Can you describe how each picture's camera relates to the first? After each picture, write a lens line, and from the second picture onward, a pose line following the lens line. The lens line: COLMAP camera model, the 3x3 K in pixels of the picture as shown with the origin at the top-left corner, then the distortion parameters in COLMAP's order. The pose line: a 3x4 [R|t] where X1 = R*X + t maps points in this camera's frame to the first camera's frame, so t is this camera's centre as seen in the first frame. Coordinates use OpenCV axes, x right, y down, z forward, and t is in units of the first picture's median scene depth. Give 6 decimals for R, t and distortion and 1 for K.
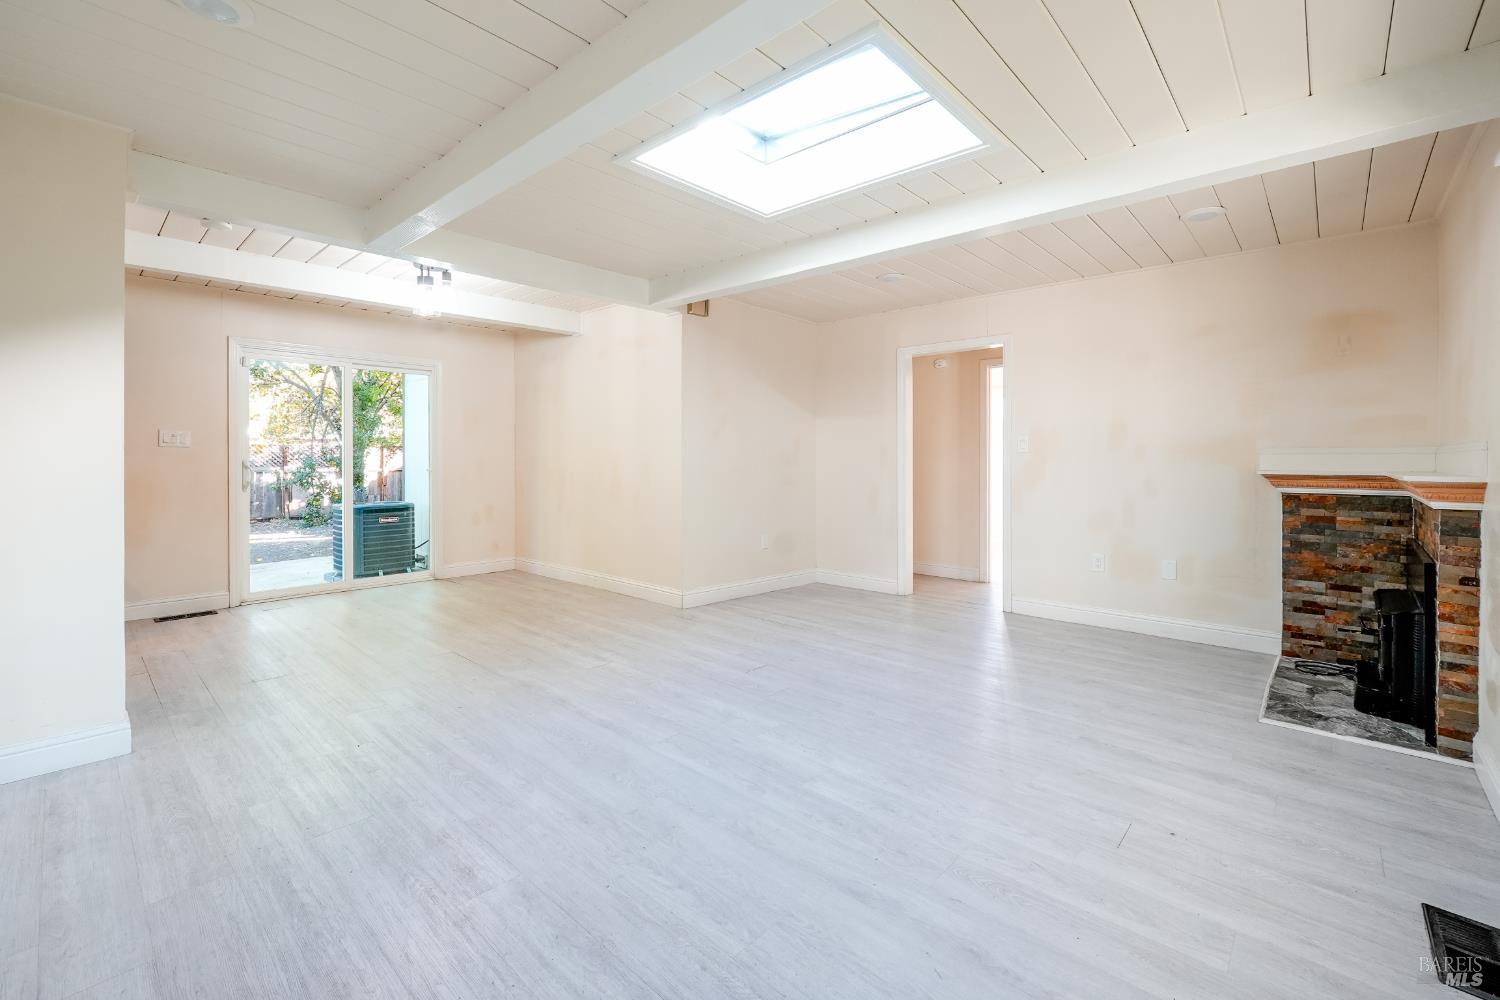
lens RADIAL K [[639.1, 0, 753.4], [0, 639.1, 459.9], [0, 0, 1]] dist [-0.009013, 0.000201]
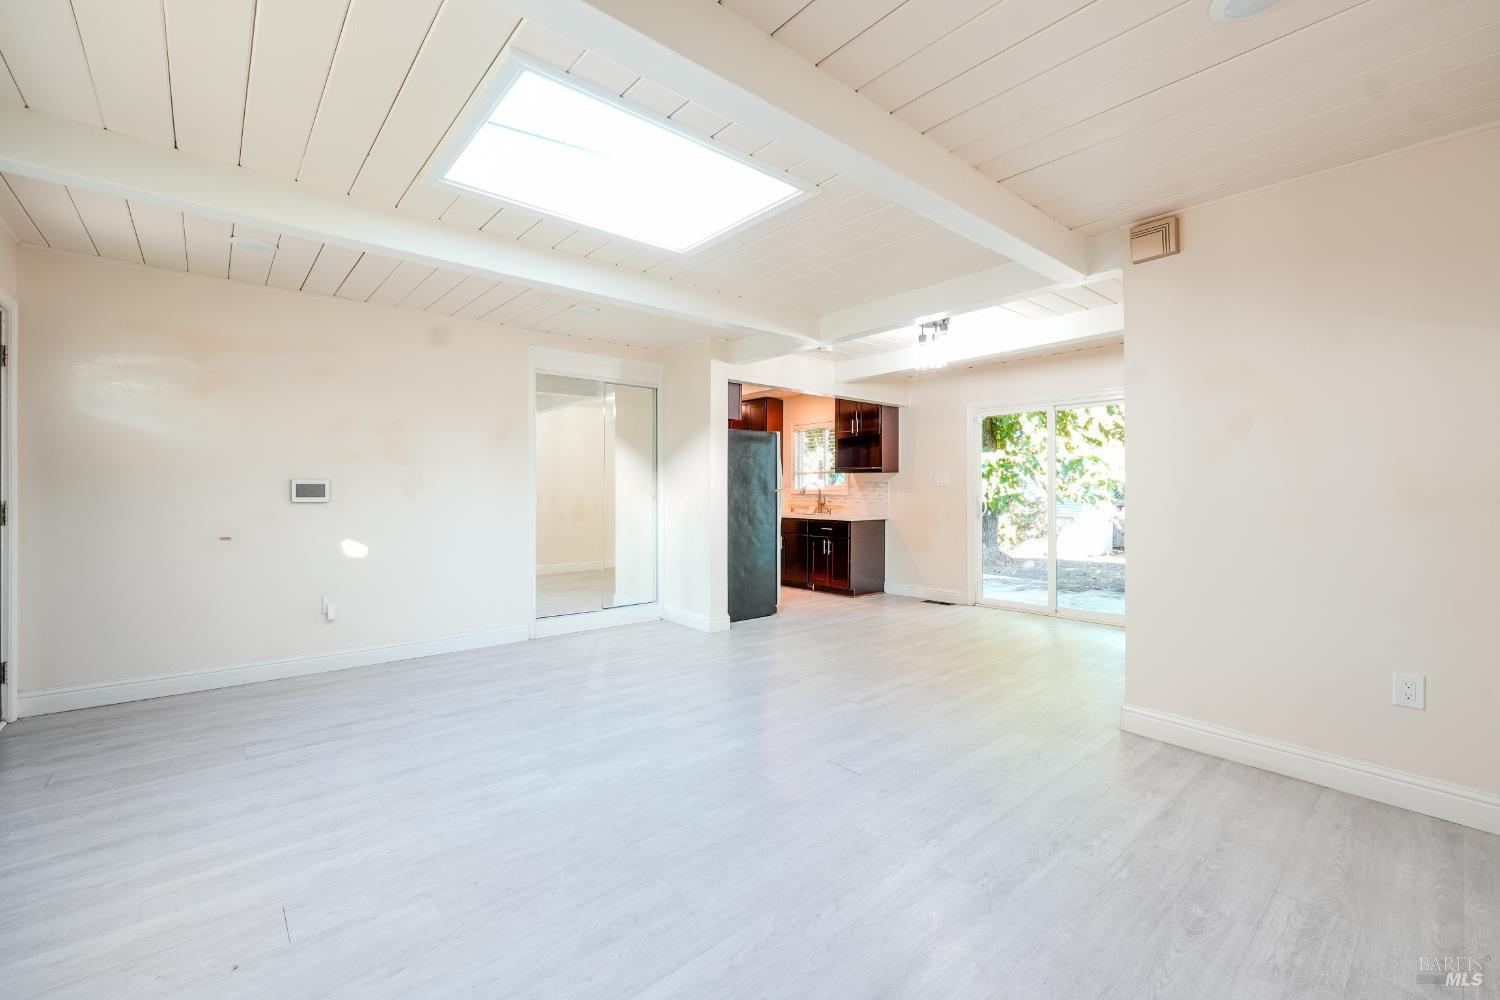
lens RADIAL K [[639.1, 0, 753.4], [0, 639.1, 459.9], [0, 0, 1]] dist [-0.009013, 0.000201]
pose [[-0.118475, -0.049169, -0.991739, 0.808788], [-0.007986, 0.998788, -0.048565, -0.002640], [0.992925, 0.002166, -0.118725, 1.004185]]
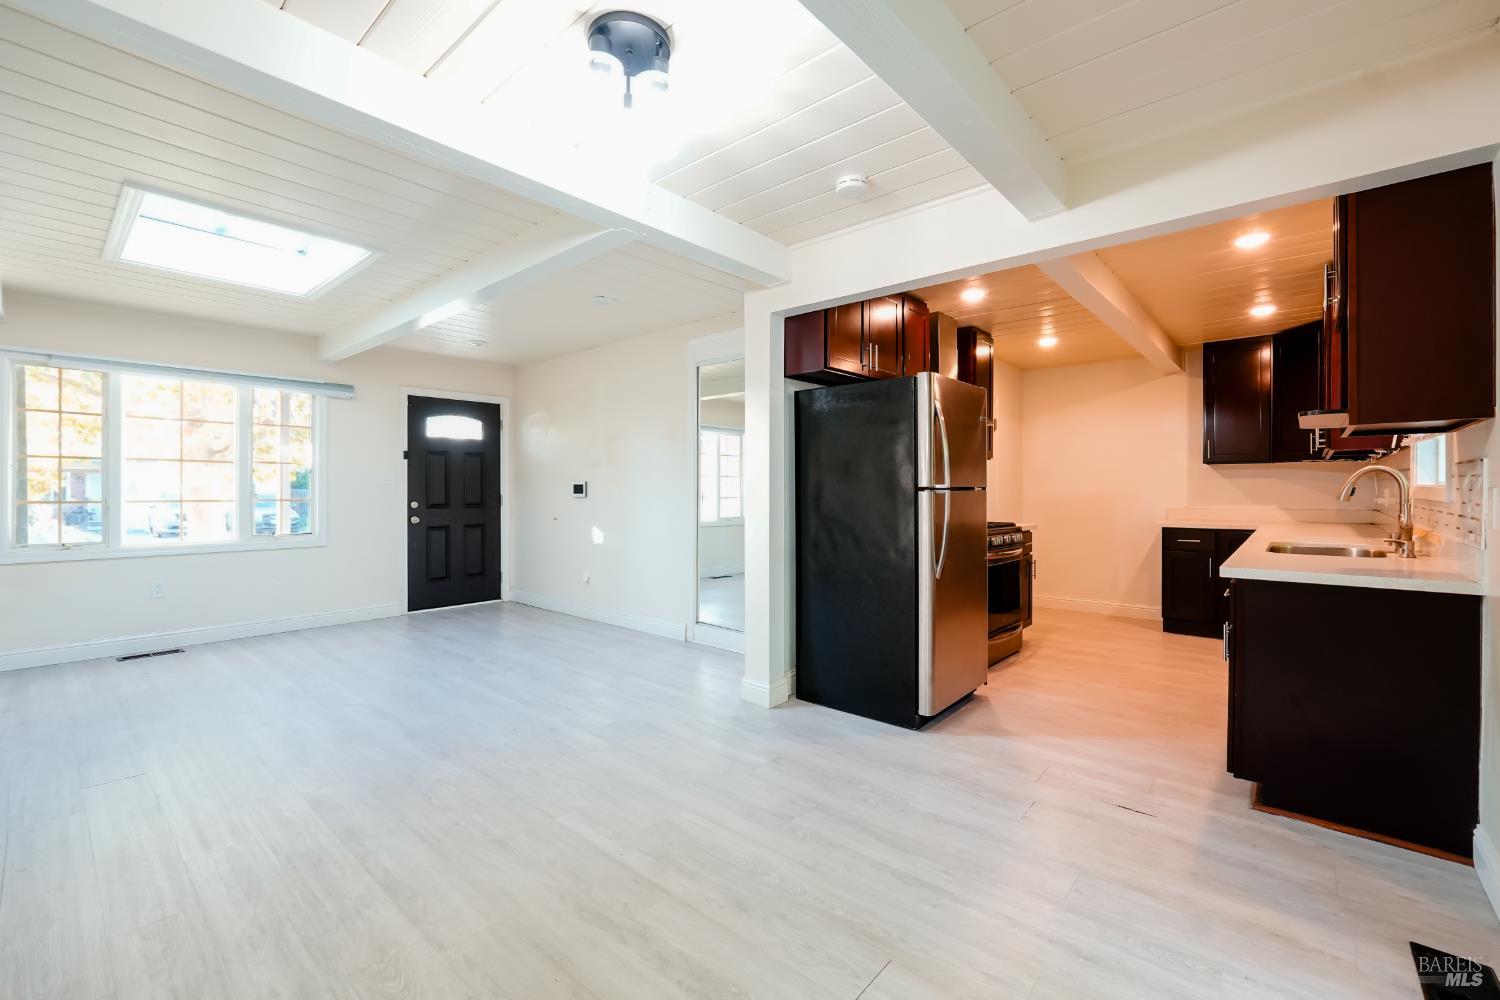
lens RADIAL K [[637.6, 0, 750.0], [0, 637.6, 500.0], [0, 0, 1]] dist [-0.010850, 0.000192]
pose [[-0.999977, -0.003555, -0.005840, -0.729970], [-0.003665, 0.999815, 0.018887, -0.004308], [0.005772, 0.018907, -0.999805, 1.752804]]
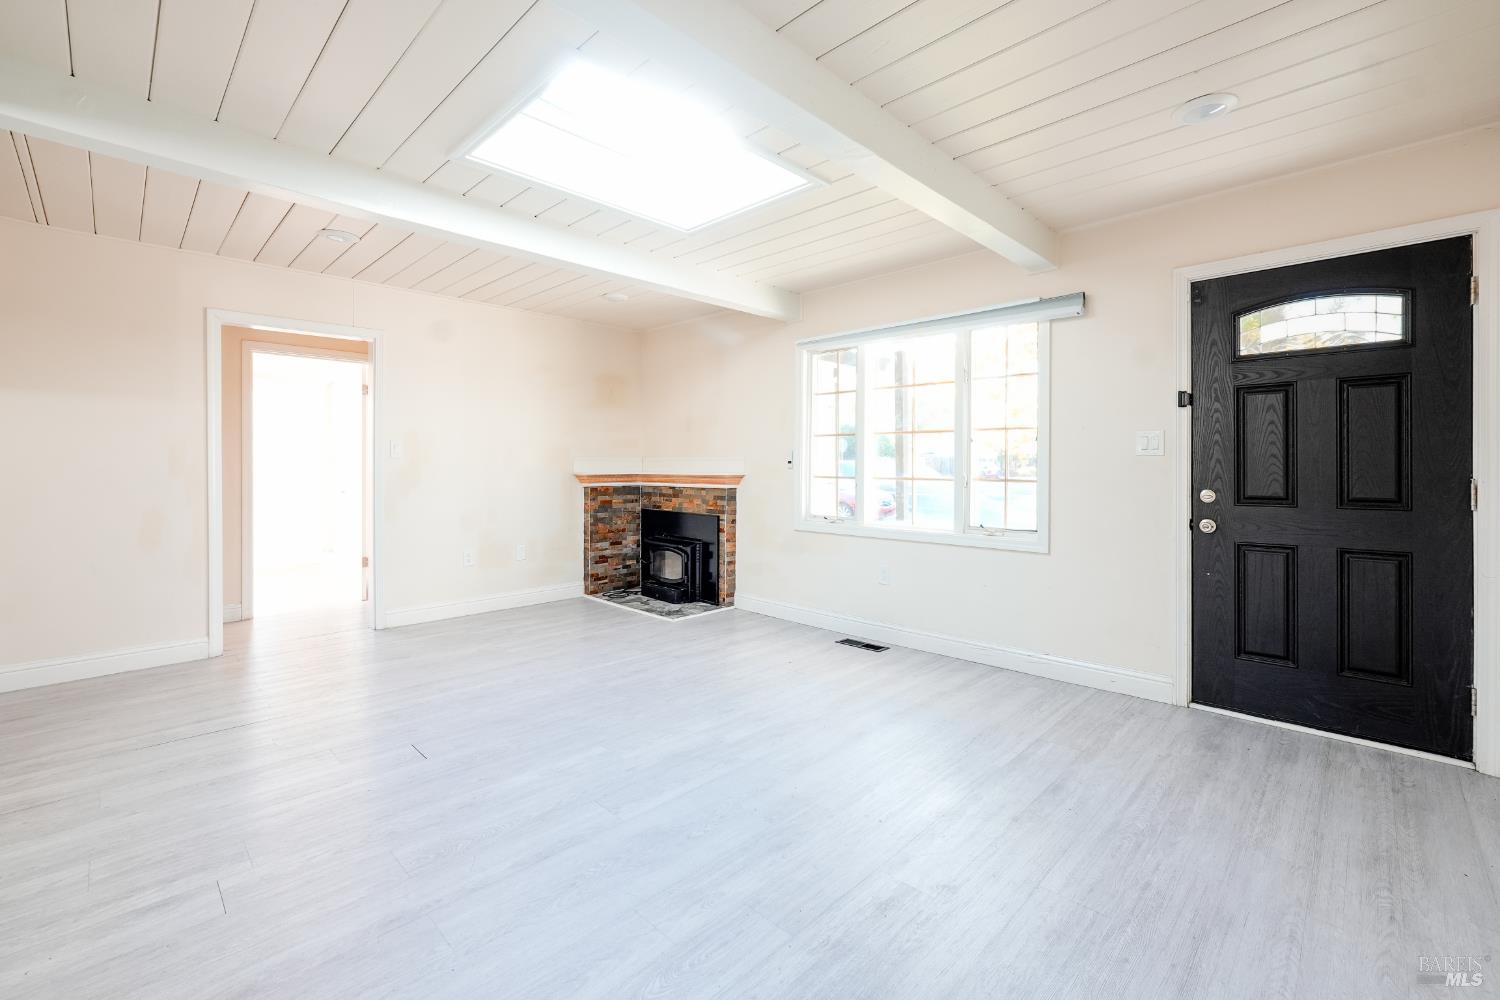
lens RADIAL K [[639.1, 0, 753.4], [0, 639.1, 459.9], [0, 0, 1]] dist [-0.009013, 0.000201]
pose [[0.038962, 0.005244, 0.999227, -0.726270], [0.004117, 0.999977, -0.005409, -0.002726], [-0.999232, 0.004324, 0.038940, 0.599527]]
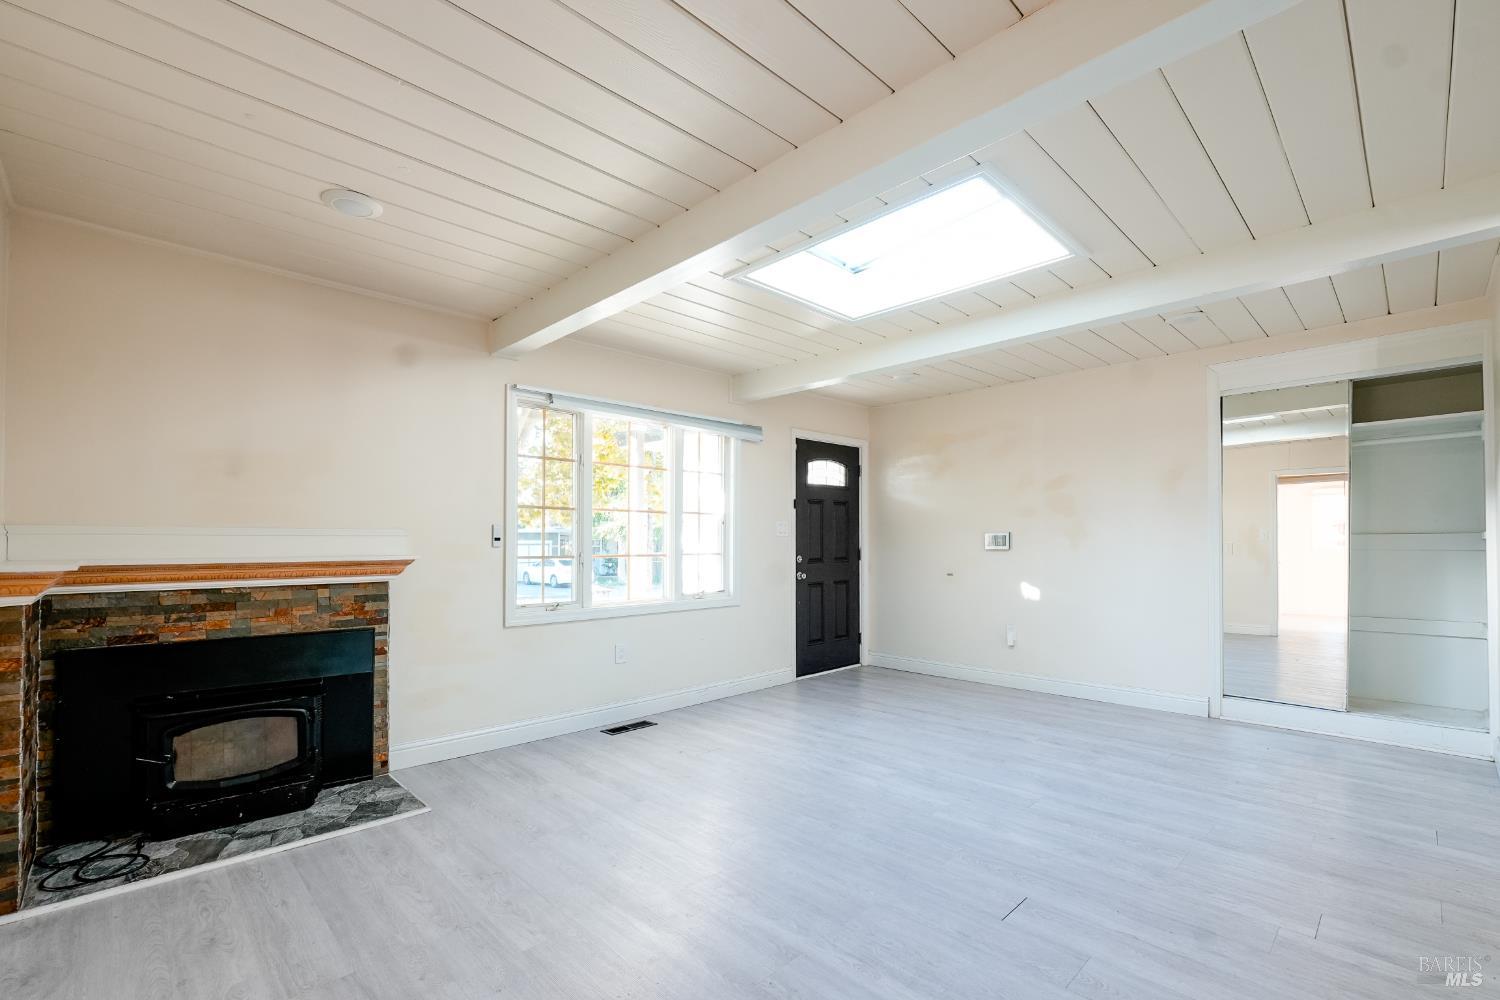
lens RADIAL K [[650.8, 0, 733.6], [0, 650.8, 538.6], [0, 0, 1]] dist [-0.017155, 0.000144]
pose [[-0.996609, 0.003864, 0.082190, 0.210689], [0.003647, 0.999989, -0.002792, -0.001337], [-0.082200, -0.002483, -0.996613, 1.627242]]
